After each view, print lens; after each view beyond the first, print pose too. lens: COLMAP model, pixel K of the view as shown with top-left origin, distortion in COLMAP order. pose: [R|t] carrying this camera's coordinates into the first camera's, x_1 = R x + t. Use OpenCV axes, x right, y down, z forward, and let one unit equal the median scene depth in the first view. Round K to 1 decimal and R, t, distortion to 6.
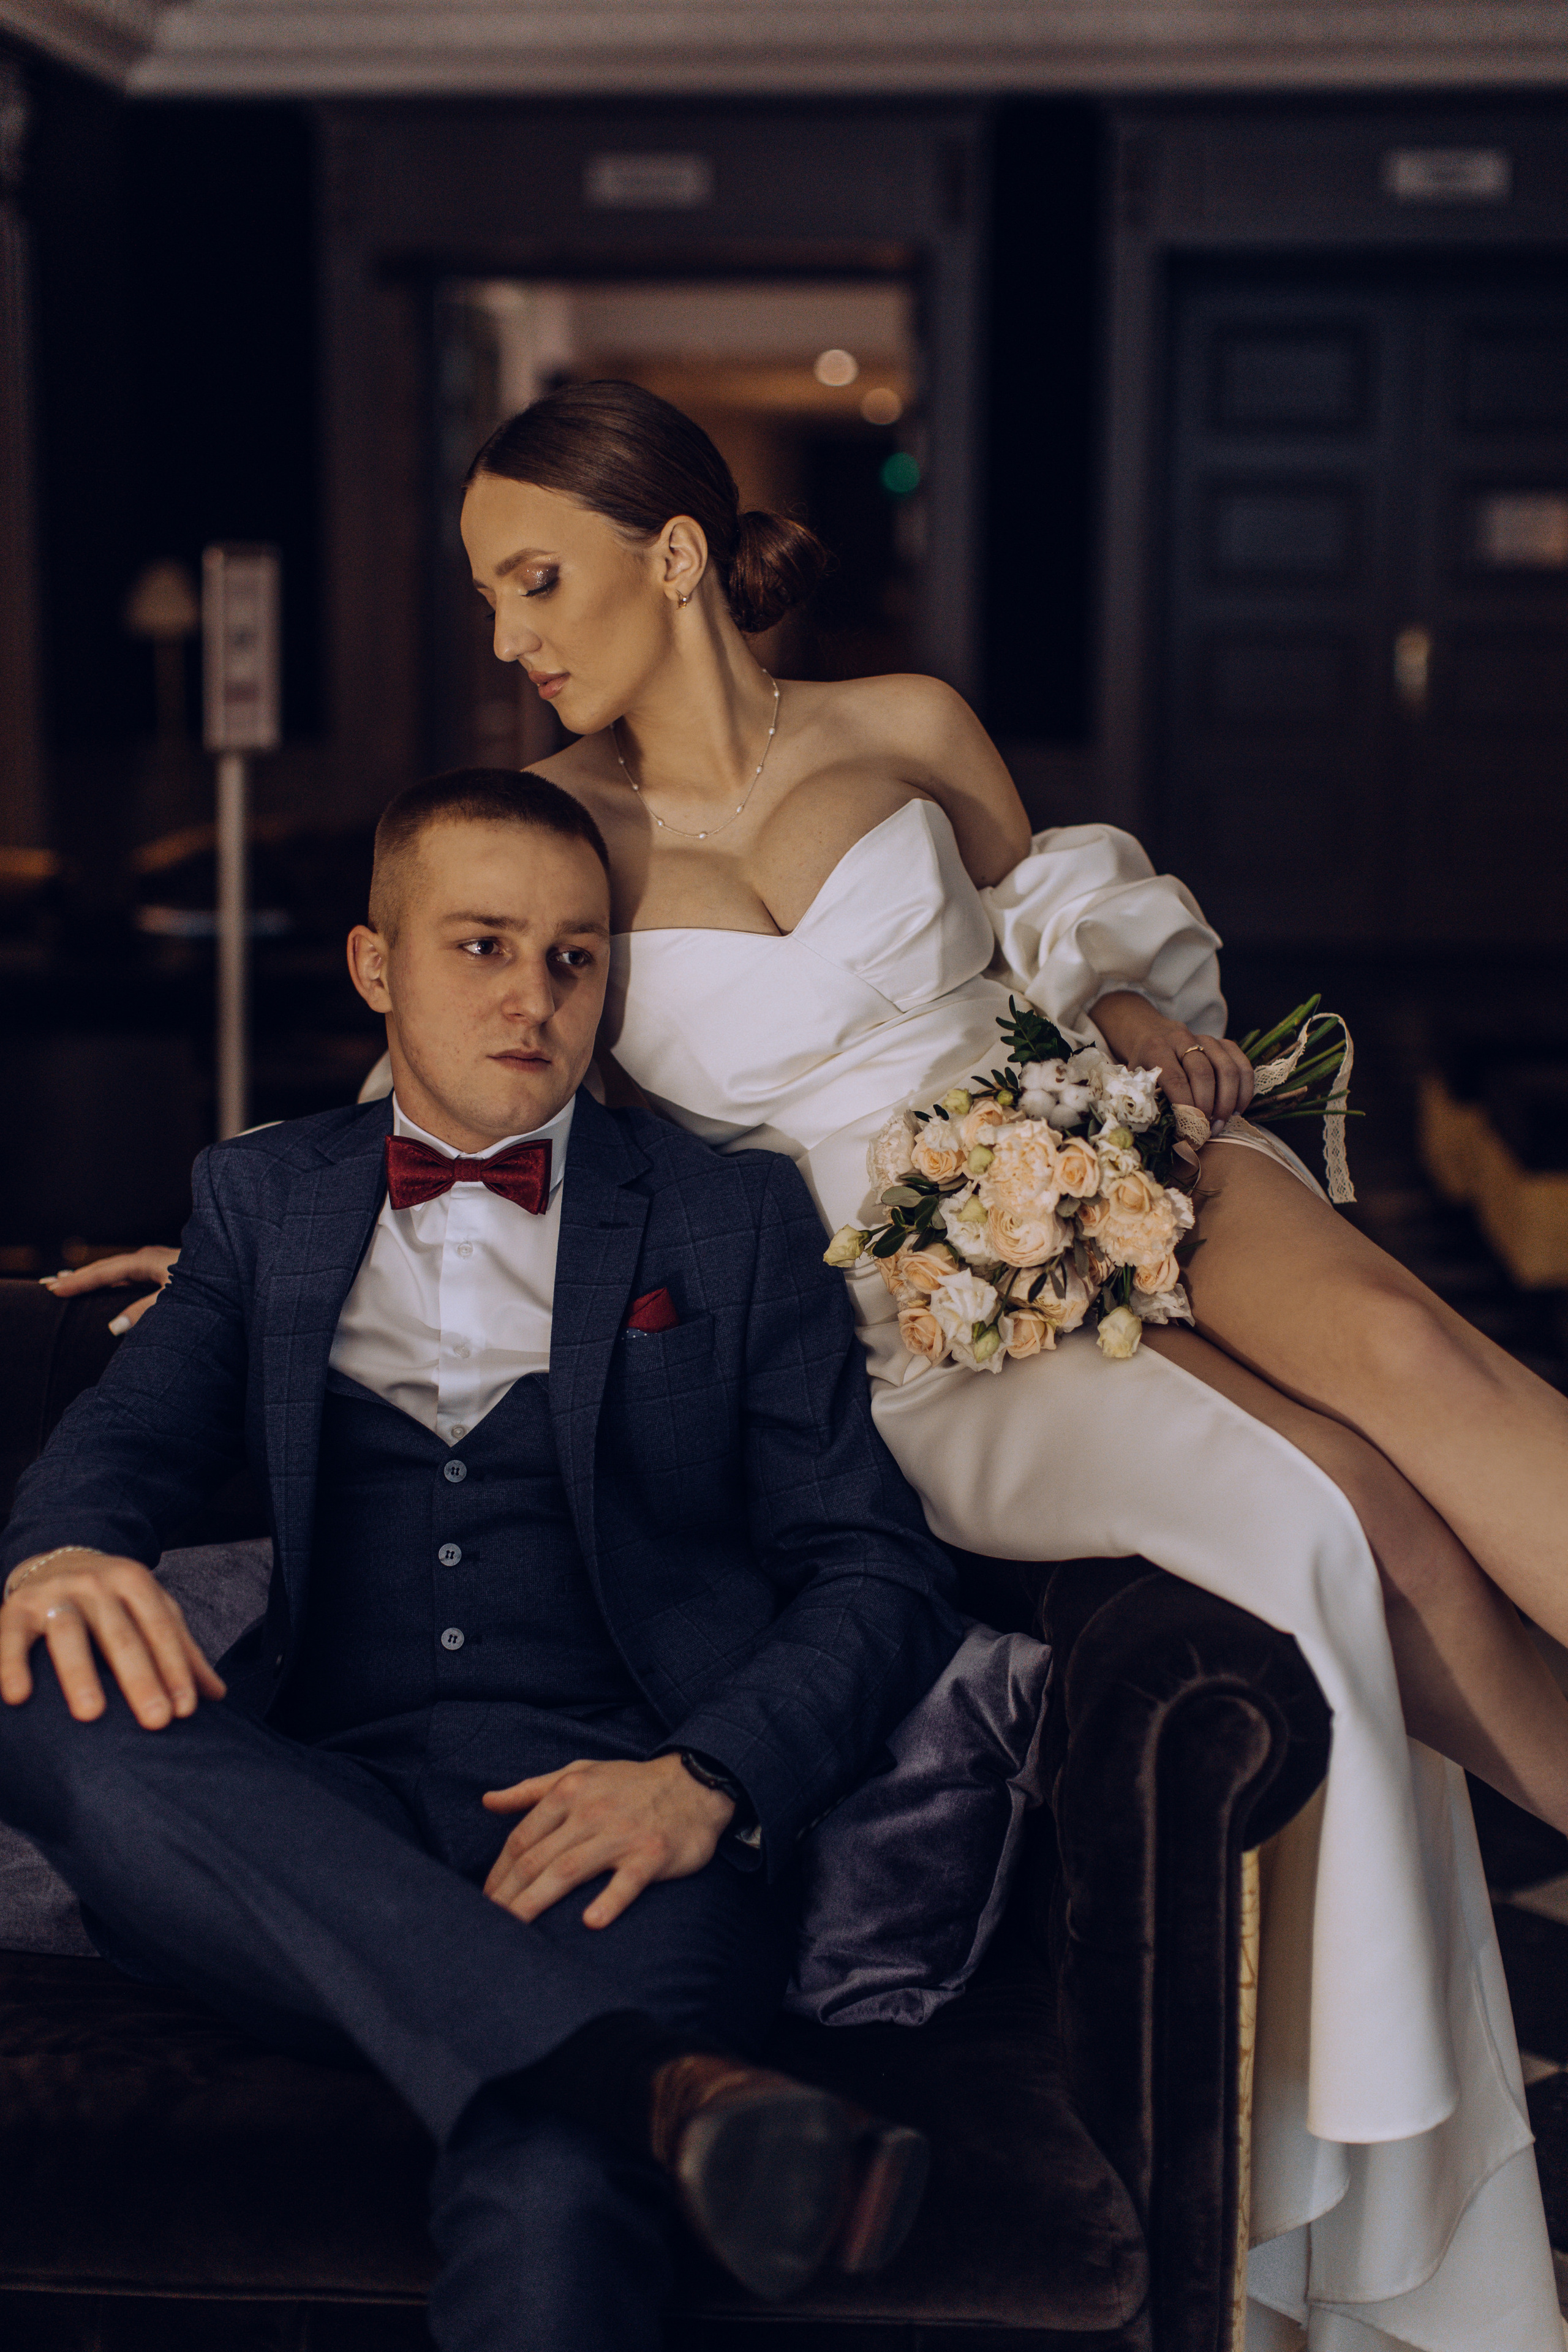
lens RADIAL K [[3324.2, 0, 829.2], [0, 3324.2, 1159.5], [0, 0, 1]] dist [0.018594, 0.000000]
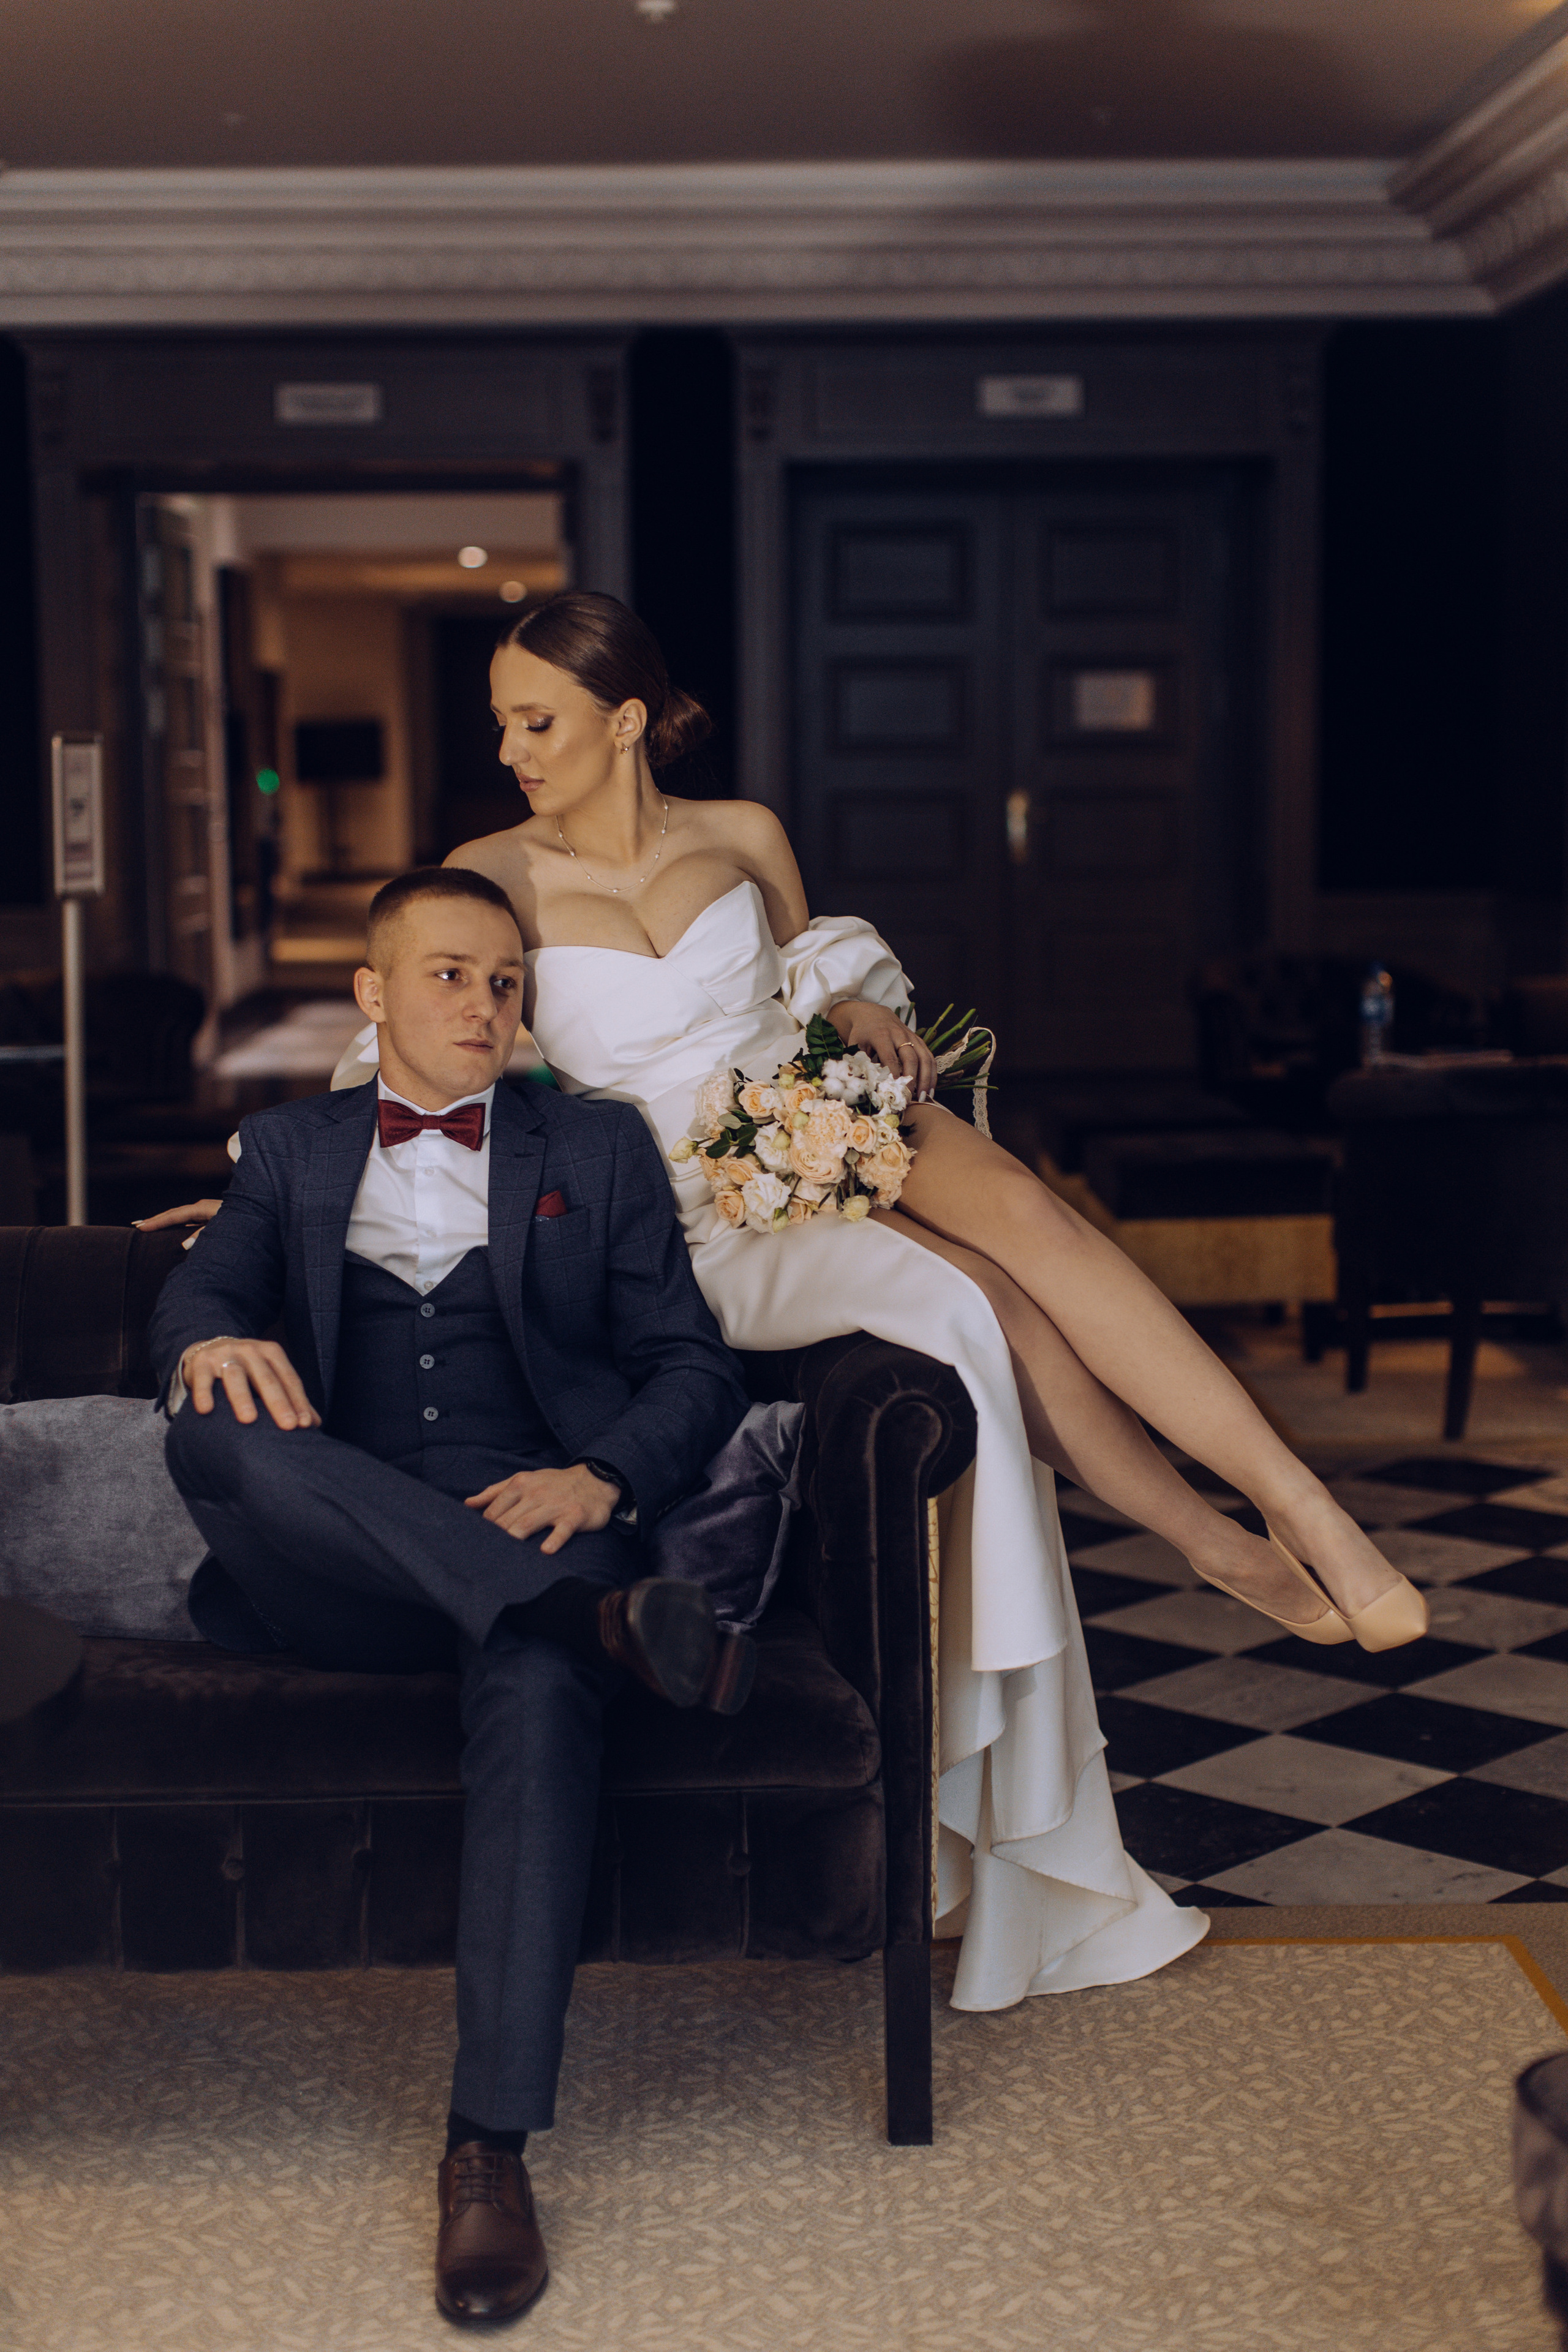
lens RADIAL K [[3324.2, 0, 792.8], [0, 3324.2, 1172.7], [0, 0, 1]] dist [0.018594, 0.000000]
pose [[0.994470, -0.025555, 0.101860, -0.098783], [0.030301, 0.998513, -0.045324, 0.104848], [-0.100551, 0.048160, 0.993766, -0.599041]]
